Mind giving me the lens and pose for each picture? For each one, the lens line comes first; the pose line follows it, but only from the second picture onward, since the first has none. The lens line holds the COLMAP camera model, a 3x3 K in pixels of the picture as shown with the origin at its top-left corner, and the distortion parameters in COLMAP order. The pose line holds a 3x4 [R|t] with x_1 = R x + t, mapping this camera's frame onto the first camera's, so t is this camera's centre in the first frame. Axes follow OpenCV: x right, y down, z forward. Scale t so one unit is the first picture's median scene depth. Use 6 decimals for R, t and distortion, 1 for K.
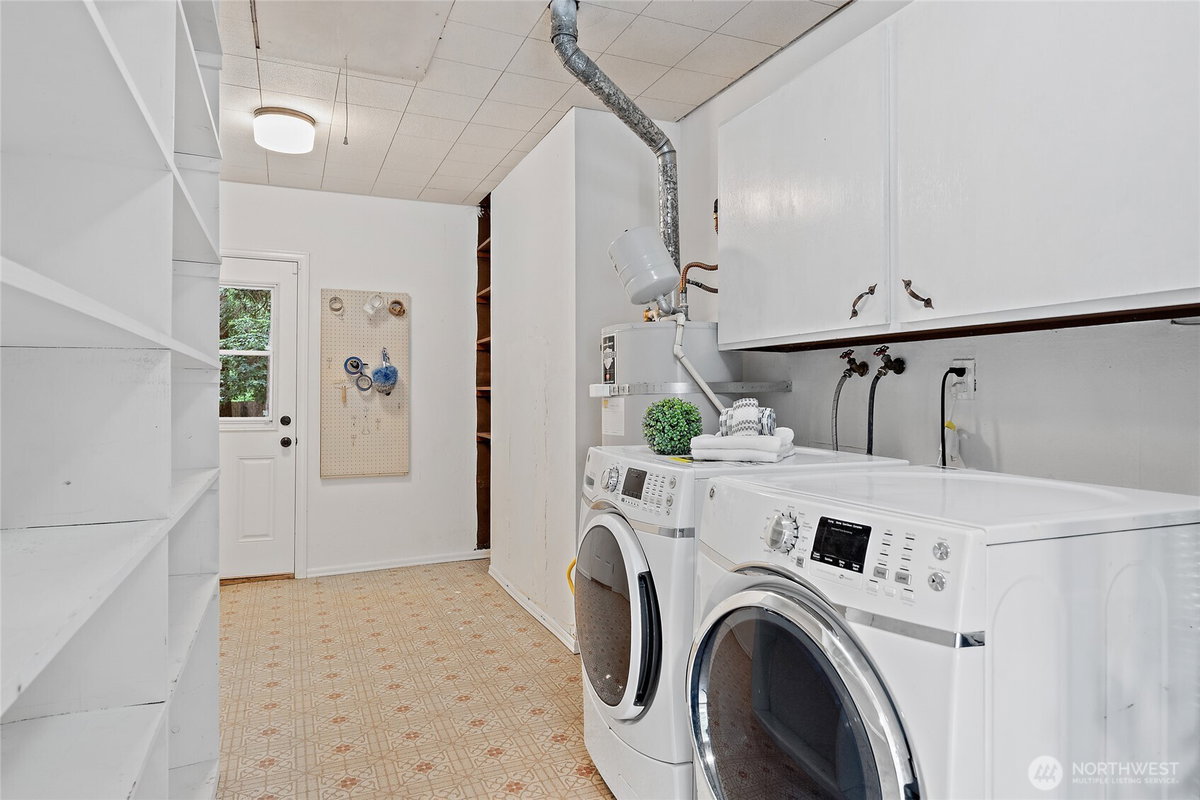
lens RADIAL K [[722.3, 0, 600.2], [0, 722.3, 394.0], [0, 0, 1]] dist [-0.001058, -0.000233]
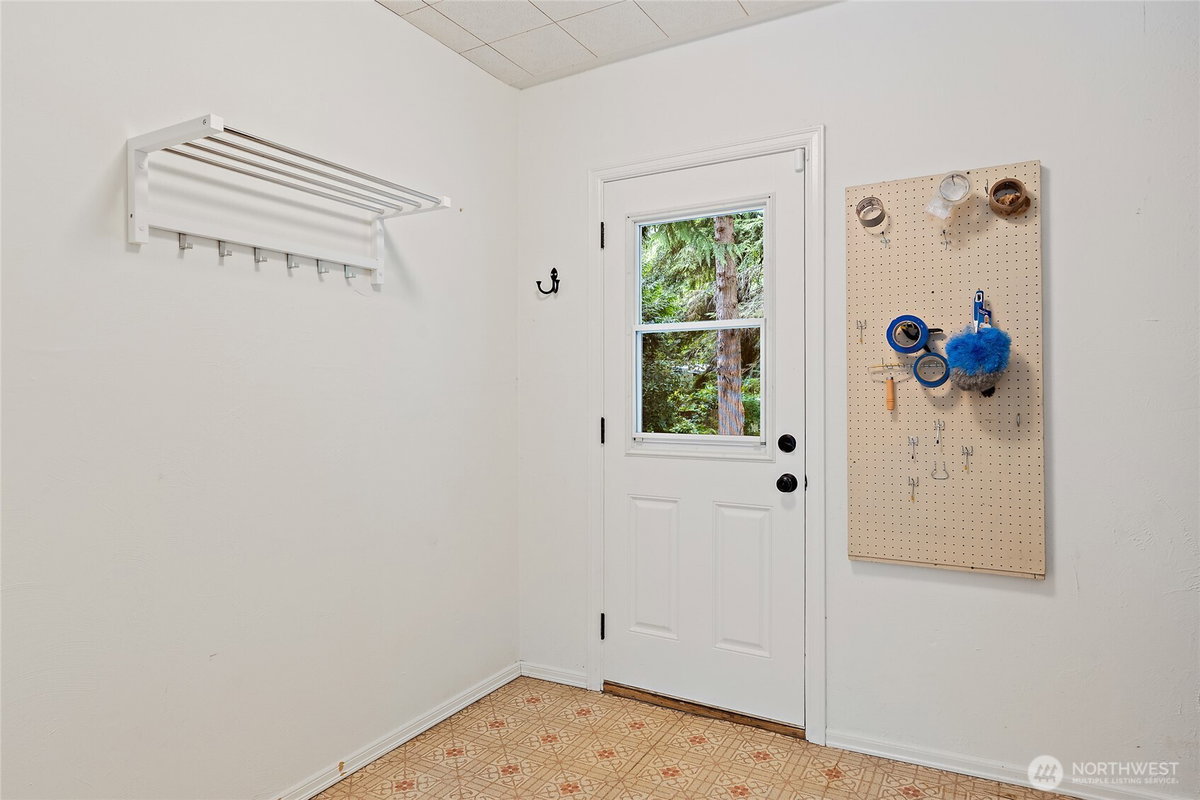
lens RADIAL K [[722.3, 0, 600.0], [0, 722.3, 391.9], [0, 0, 1]] dist [-0.001058, -0.000233]
pose [[0.606423, -0.013126, -0.795034, -0.085505], [-0.000428, 0.999858, -0.016835, 0.007036], [0.795142, 0.010549, 0.606331, 0.546134]]
